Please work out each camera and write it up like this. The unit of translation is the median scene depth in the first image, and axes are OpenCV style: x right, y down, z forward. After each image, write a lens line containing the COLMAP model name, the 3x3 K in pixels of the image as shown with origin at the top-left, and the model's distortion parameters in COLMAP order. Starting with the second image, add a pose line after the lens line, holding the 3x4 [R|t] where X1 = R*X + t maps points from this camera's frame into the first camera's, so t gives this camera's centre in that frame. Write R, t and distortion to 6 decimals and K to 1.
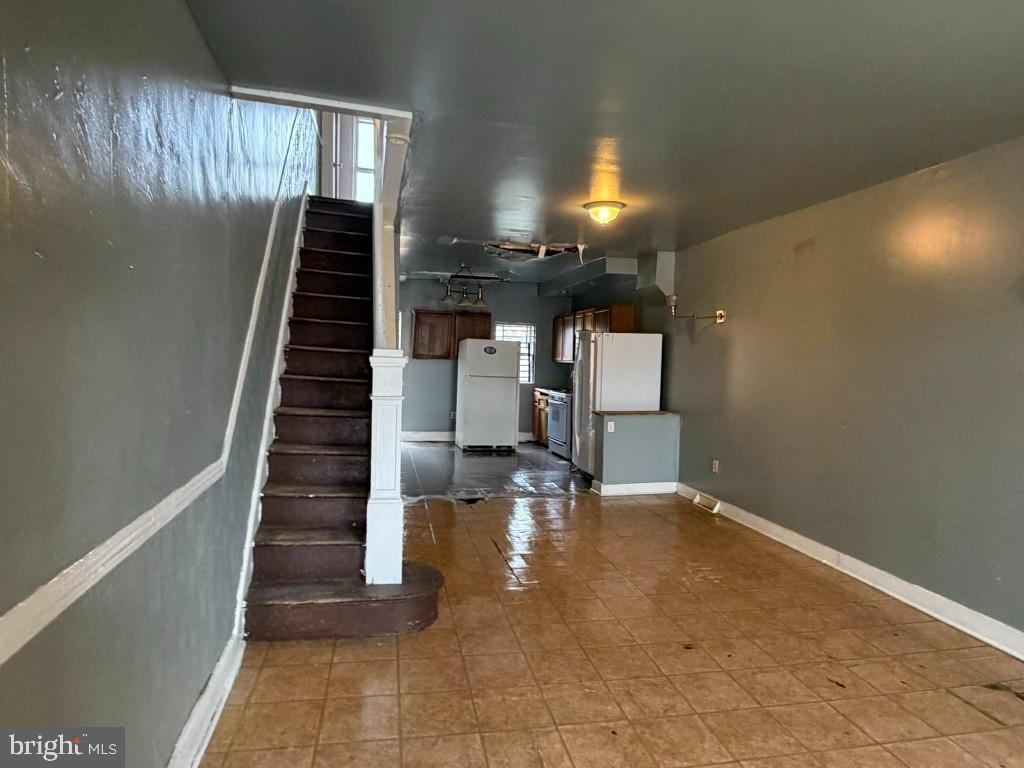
lens RADIAL K [[617.6, 0, 503.5], [0, 617.6, 381.4], [0, 0, 1]] dist [-0.000859, 0.000386]
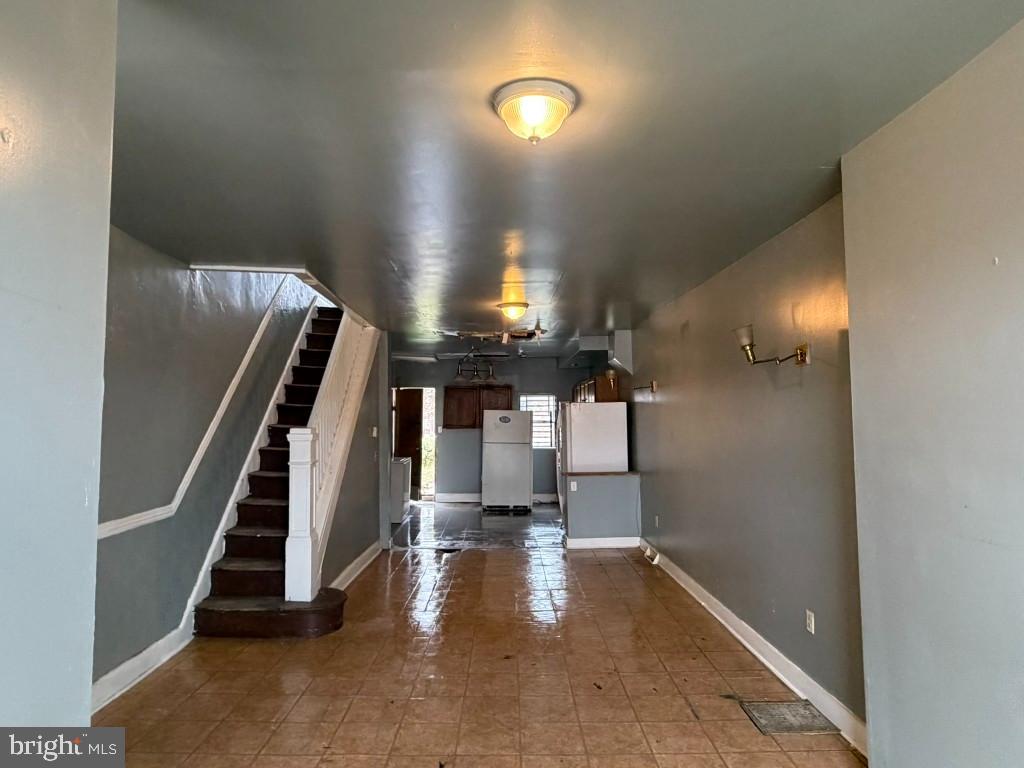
lens RADIAL K [[623.5, 0, 504.2], [0, 623.5, 376.3], [0, 0, 1]] dist [-0.000039, 0.001768]
pose [[0.977999, -0.044486, -0.203813, 0.282490], [0.021487, 0.993283, -0.113696, 0.000955], [0.207502, 0.106815, 0.972386, -0.151074]]
